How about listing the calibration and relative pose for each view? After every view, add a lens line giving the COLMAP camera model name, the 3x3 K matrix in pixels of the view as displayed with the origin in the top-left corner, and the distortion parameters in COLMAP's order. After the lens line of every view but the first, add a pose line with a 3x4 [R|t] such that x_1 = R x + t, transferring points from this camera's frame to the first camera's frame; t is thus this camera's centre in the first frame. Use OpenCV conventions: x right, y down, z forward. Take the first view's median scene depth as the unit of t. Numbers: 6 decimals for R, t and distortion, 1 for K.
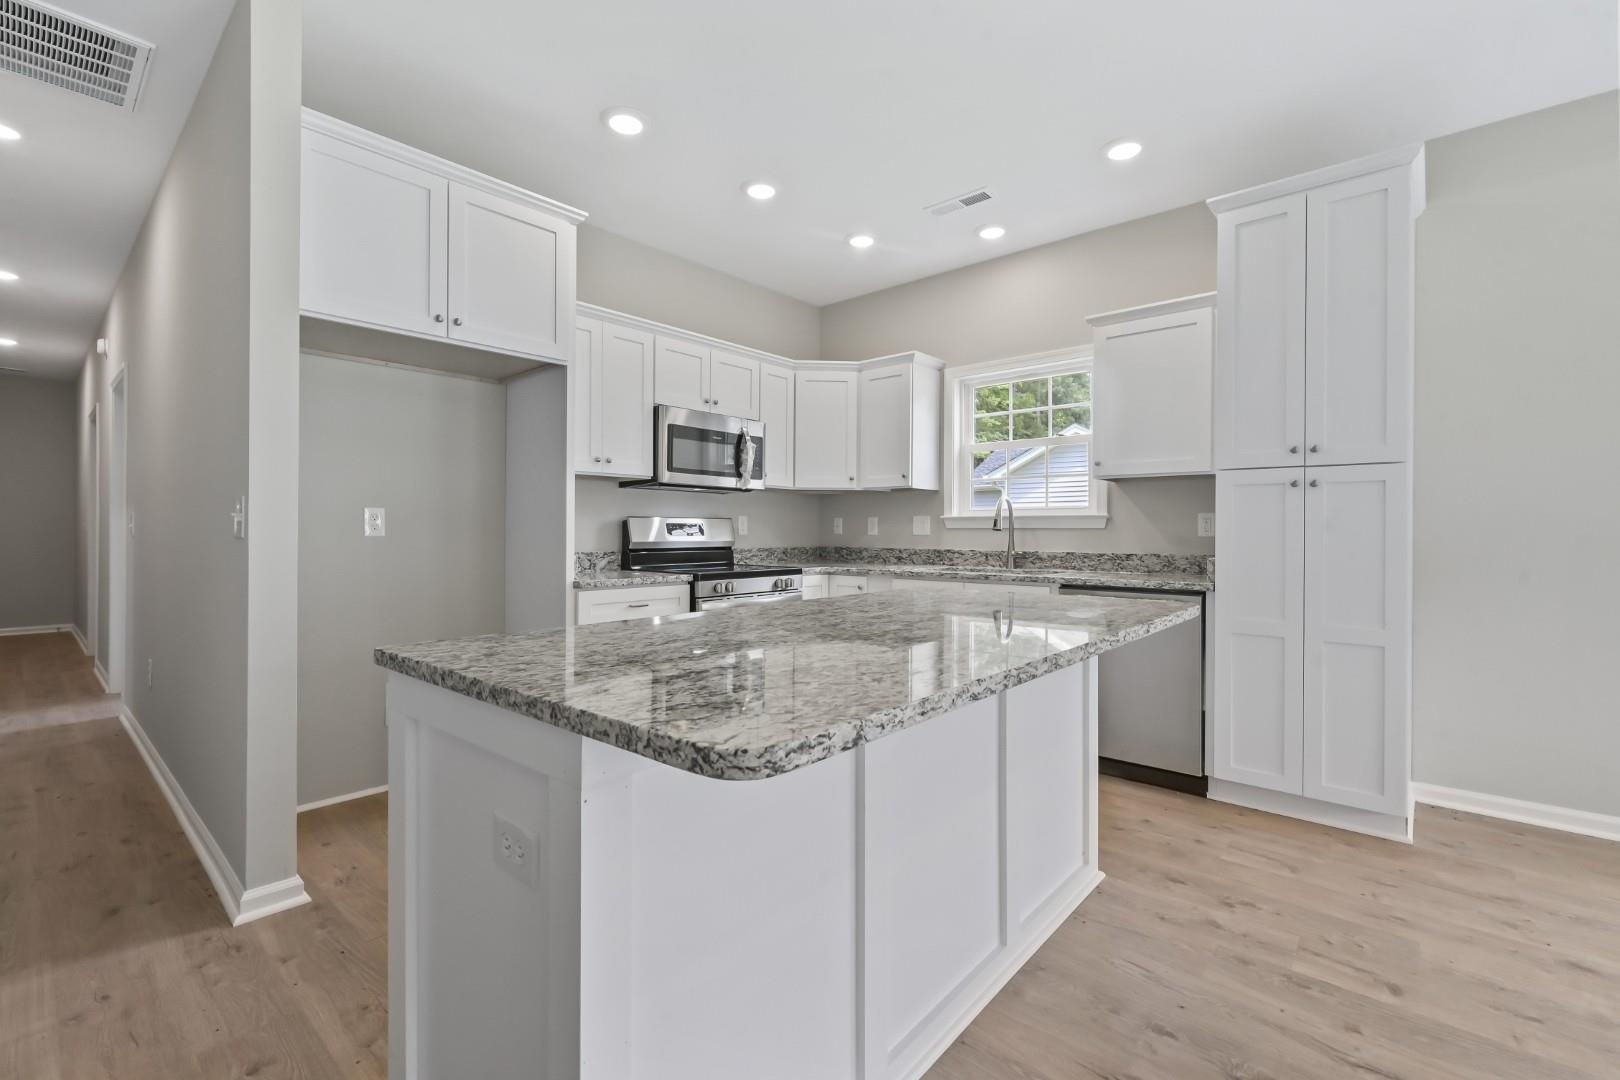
lens RADIAL K [[737.2, 0, 810.0], [0, 737.2, 540.0], [0, 0, 1]] dist [-0.000381, 0.000016]
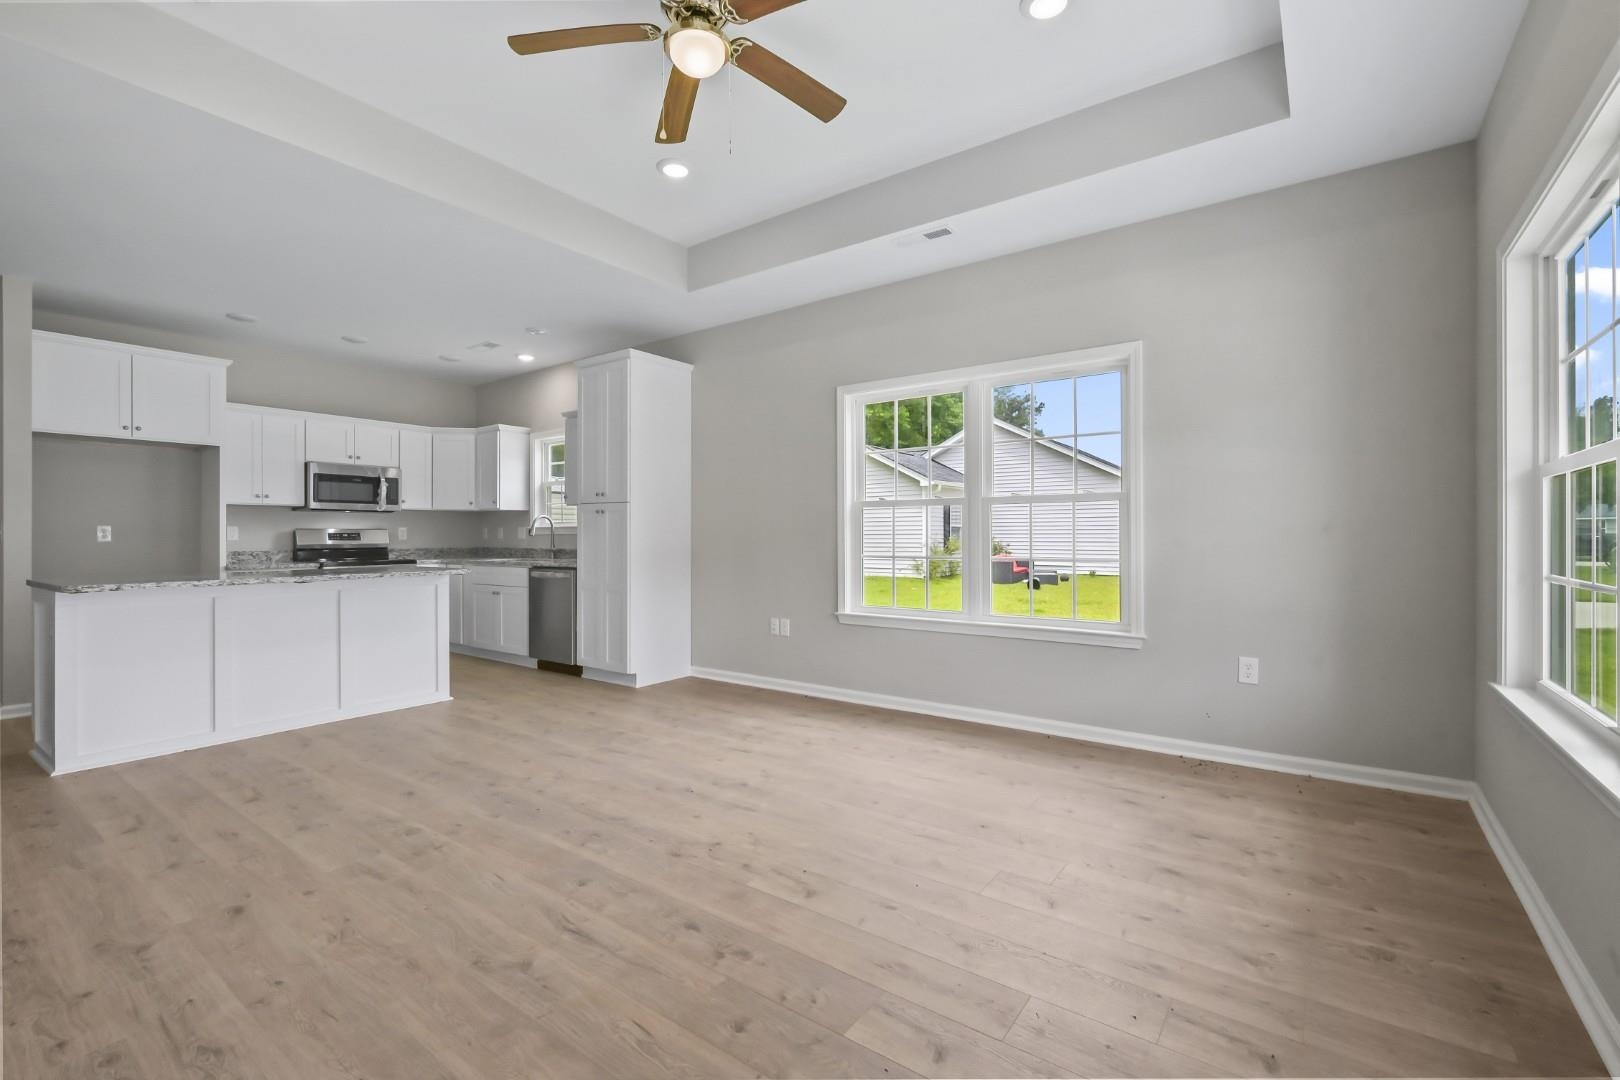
lens RADIAL K [[707.3, 0, 810.0], [0, 707.3, 540.0], [0, 0, 1]] dist [-0.015663, 0.000092]
pose [[0.993645, -0.006844, 0.112355, 0.677903], [0.007538, 0.999955, -0.005752, 0.009793], [-0.112310, 0.006563, 0.993652, -0.638235]]
